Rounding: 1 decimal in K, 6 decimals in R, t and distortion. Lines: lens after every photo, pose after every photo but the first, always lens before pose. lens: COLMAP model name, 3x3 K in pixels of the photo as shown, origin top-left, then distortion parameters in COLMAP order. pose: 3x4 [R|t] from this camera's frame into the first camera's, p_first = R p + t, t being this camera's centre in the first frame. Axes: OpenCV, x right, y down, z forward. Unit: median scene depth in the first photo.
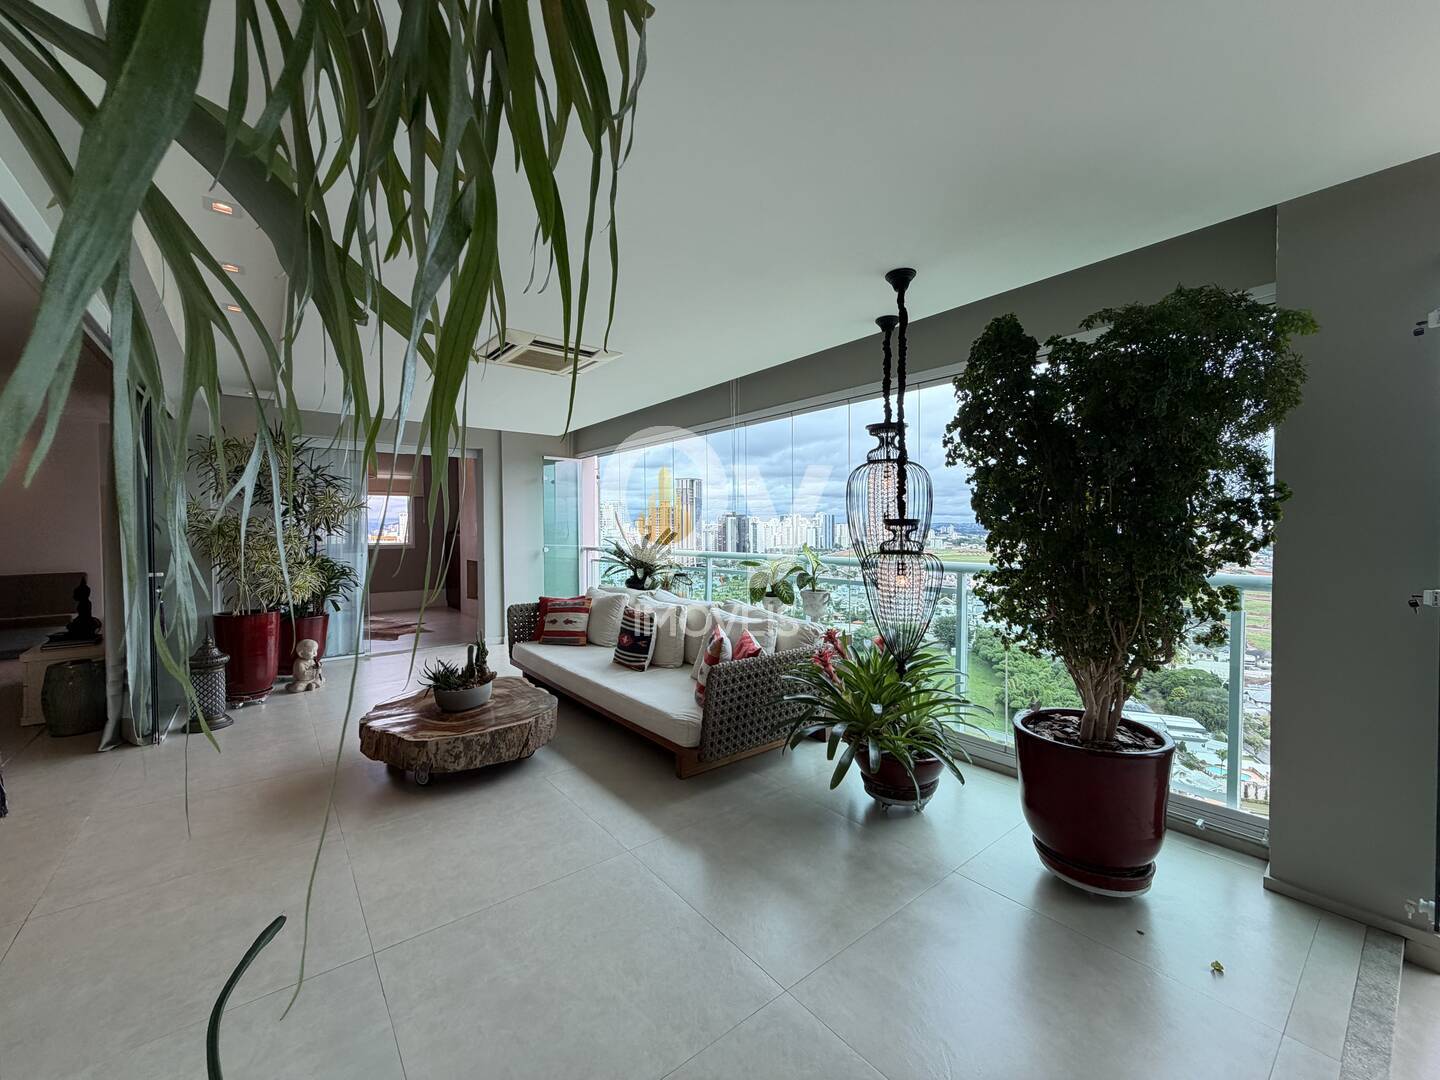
lens RADIAL K [[573.7, 0, 714.2], [0, 573.7, 538.6], [0, 0, 1]] dist [-0.000178, 0.000034]
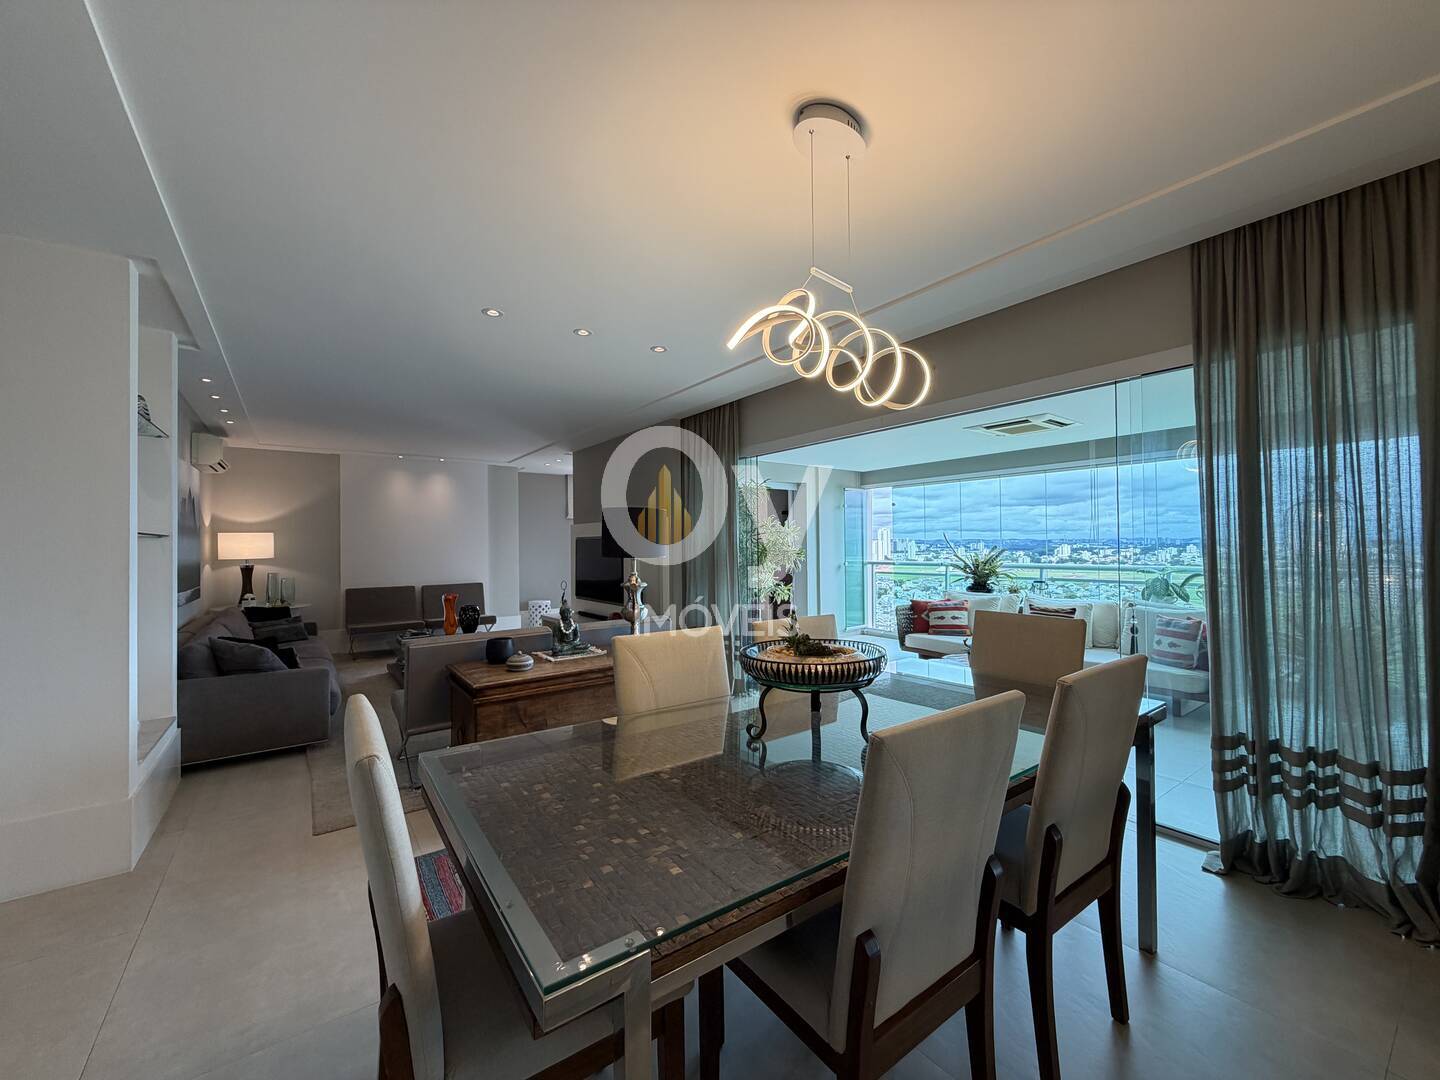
lens RADIAL K [[575.3, 0, 714.9], [0, 575.3, 535.3], [0, 0, 1]] dist [0.000216, 0.000129]
pose [[0.999150, -0.003986, -0.041026, -0.957102], [0.002518, 0.999357, -0.035775, 0.002750], [0.041142, 0.035641, 0.998517, -0.438558]]
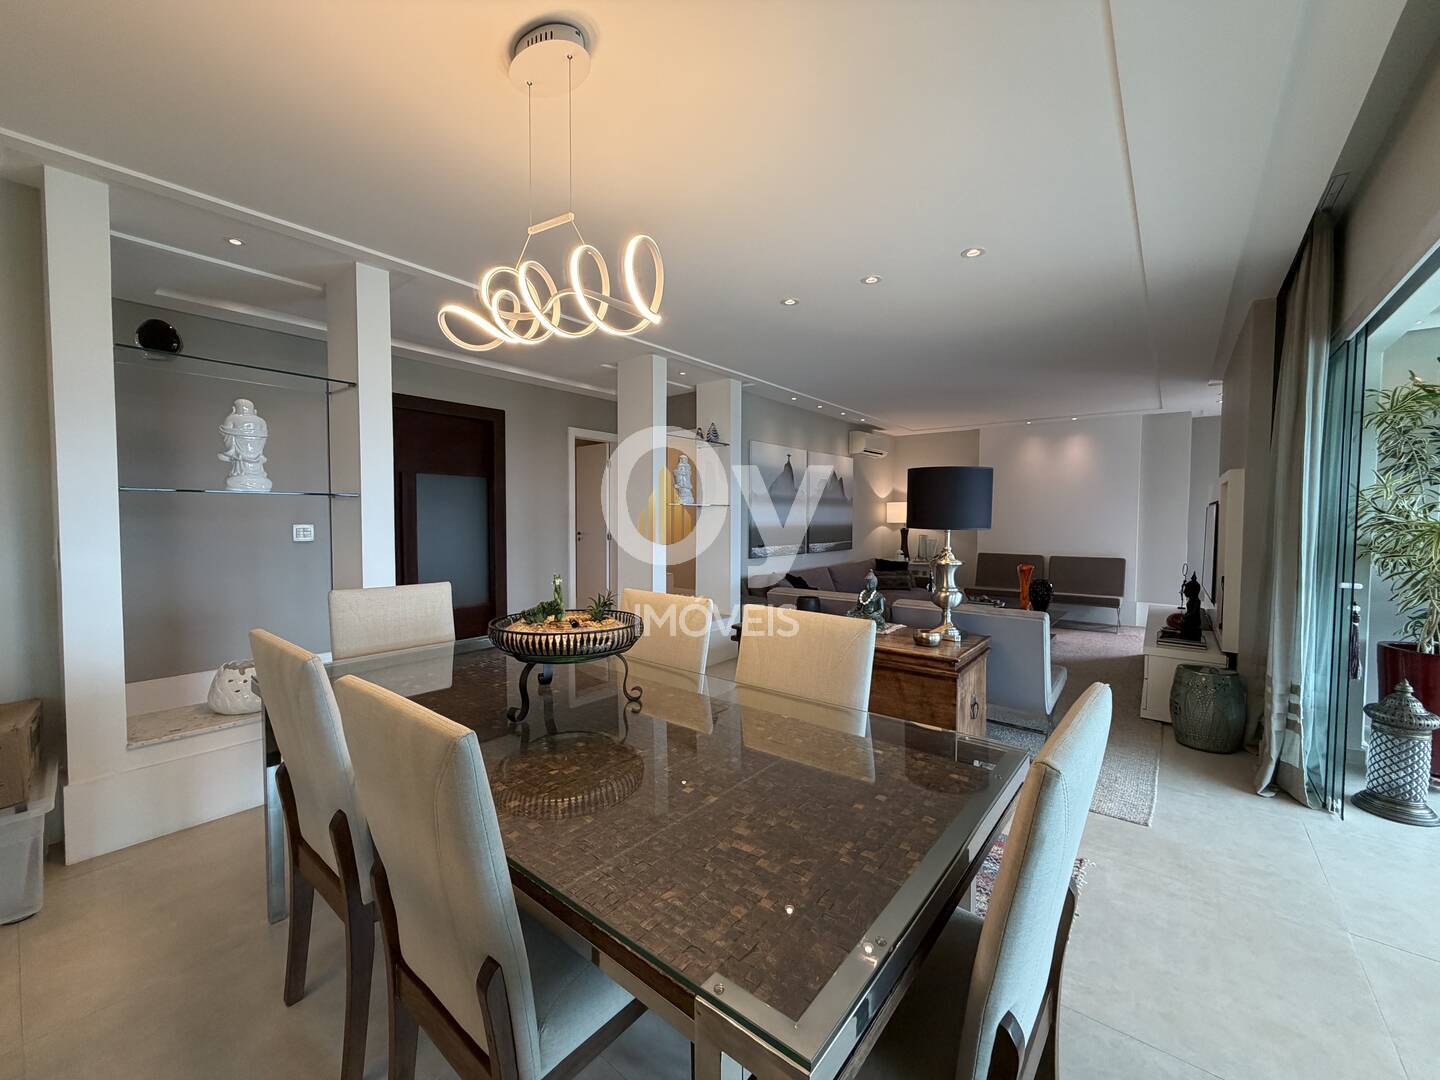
lens RADIAL K [[573.7, 0, 714.2], [0, 573.7, 538.6], [0, 0, 1]] dist [-0.000178, 0.000034]
pose [[0.220236, 0.046316, -0.974346, -0.425634], [-0.024808, 0.998815, 0.041872, -0.005996], [0.975131, 0.014950, 0.221124, 0.056961]]
